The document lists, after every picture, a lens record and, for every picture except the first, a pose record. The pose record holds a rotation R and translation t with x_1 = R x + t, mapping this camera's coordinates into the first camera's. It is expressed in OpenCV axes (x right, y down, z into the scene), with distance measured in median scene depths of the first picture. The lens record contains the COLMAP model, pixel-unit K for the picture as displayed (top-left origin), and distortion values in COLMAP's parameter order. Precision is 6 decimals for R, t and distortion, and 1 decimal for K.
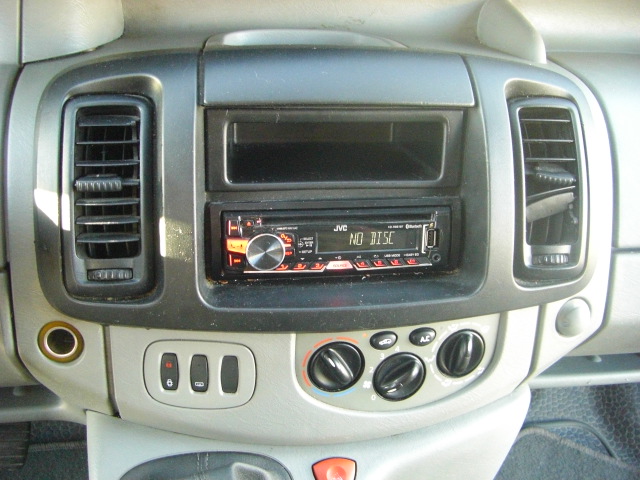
lens RADIAL K [[716.7, 0, 320.0], [0, 716.7, 240.0], [0, 0, 1]] dist [-0.191941, 0.145544]
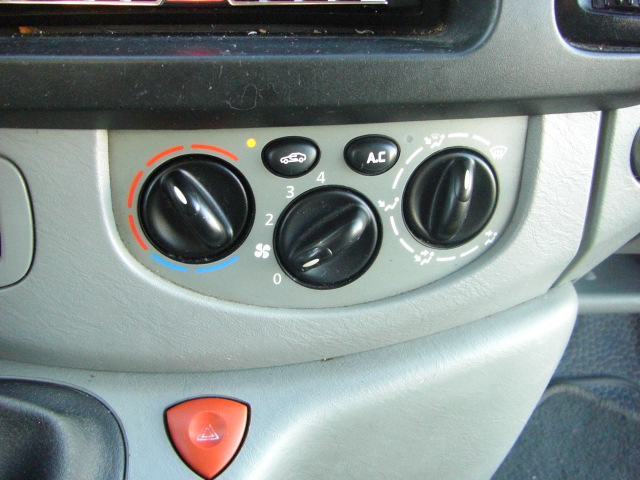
lens RADIAL K [[716.7, 0, 320.0], [0, 716.7, 240.0], [0, 0, 1]] dist [-0.191941, 0.145544]
pose [[0.999588, 0.007960, -0.027581, 0.121956], [-0.006924, 0.999274, 0.037455, 0.177520], [0.027859, -0.037248, 0.998918, 0.495884]]
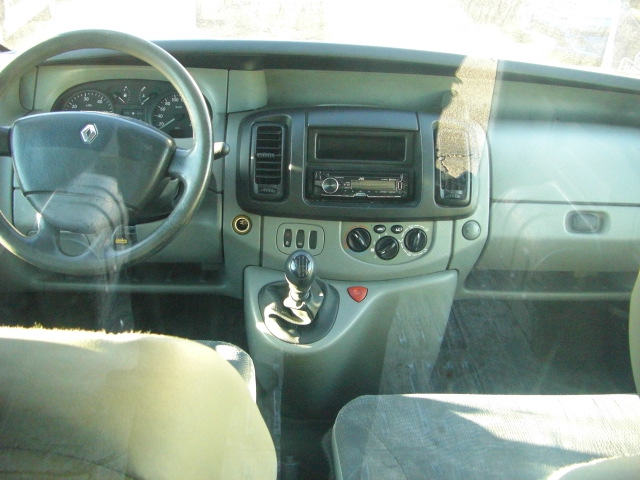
lens RADIAL K [[716.7, 0, 320.0], [0, 716.7, 240.0], [0, 0, 1]] dist [-0.191941, 0.145544]
pose [[0.993571, 0.023697, -0.110703, 0.153396], [-0.039087, 0.989522, -0.138992, 0.501112], [0.106249, 0.142425, 0.984086, -1.291904]]
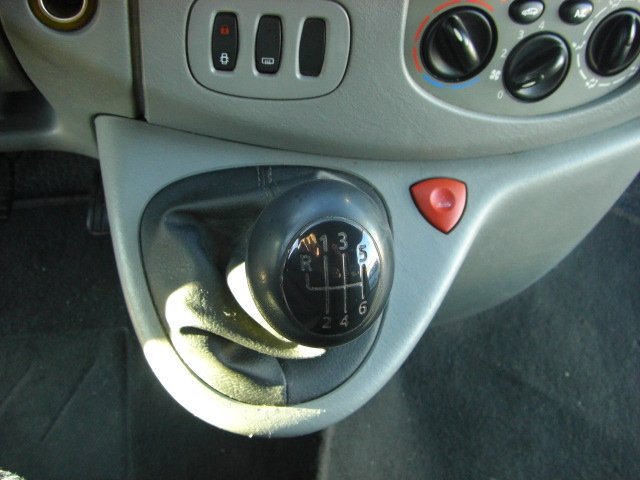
lens RADIAL K [[716.7, 0, 320.0], [0, 716.7, 240.0], [0, 0, 1]] dist [-0.191941, 0.145544]
pose [[0.999073, 0.016495, 0.039772, -0.138937], [-0.027276, 0.957184, 0.288192, 0.164341], [-0.033316, -0.289010, 0.956746, 0.273988]]
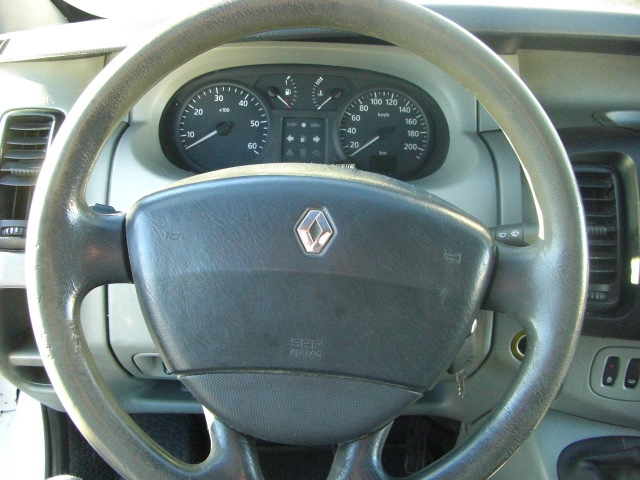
lens RADIAL K [[716.7, 0, 320.0], [0, 716.7, 240.0], [0, 0, 1]] dist [-0.191941, 0.145544]
pose [[0.989167, 0.040846, -0.140997, -0.557966], [-0.047755, 0.997801, -0.045965, 0.024711], [0.138809, 0.052200, 0.988942, -0.365577]]
